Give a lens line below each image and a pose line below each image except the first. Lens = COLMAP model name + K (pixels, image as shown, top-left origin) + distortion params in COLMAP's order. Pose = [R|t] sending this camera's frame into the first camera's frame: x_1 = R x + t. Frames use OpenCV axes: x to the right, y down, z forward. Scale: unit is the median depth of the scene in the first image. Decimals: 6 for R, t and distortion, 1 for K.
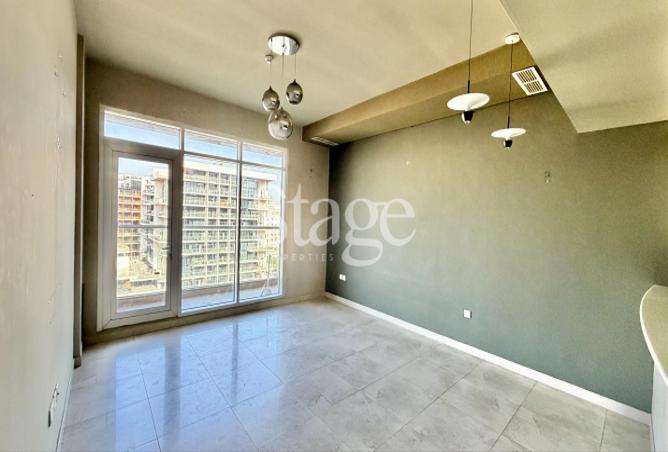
lens RADIAL K [[253.3, 0, 334.0], [0, 253.3, 226.0], [0, 0, 1]] dist [0.000611, 0.000043]
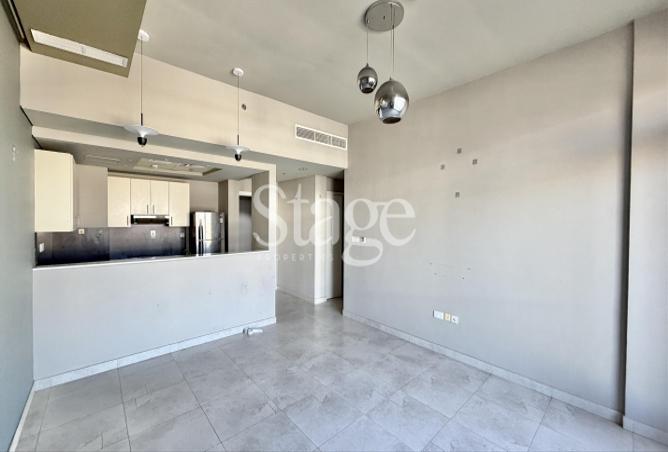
lens RADIAL K [[265.2, 0, 331.5], [0, 265.2, 225.1], [0, 0, 1]] dist [0.001293, 0.000090]
pose [[-0.999063, -0.035333, -0.024997, -0.025066], [-0.036037, 0.998949, 0.028324, -0.036924], [0.023970, 0.029198, -0.999286, 1.622613]]
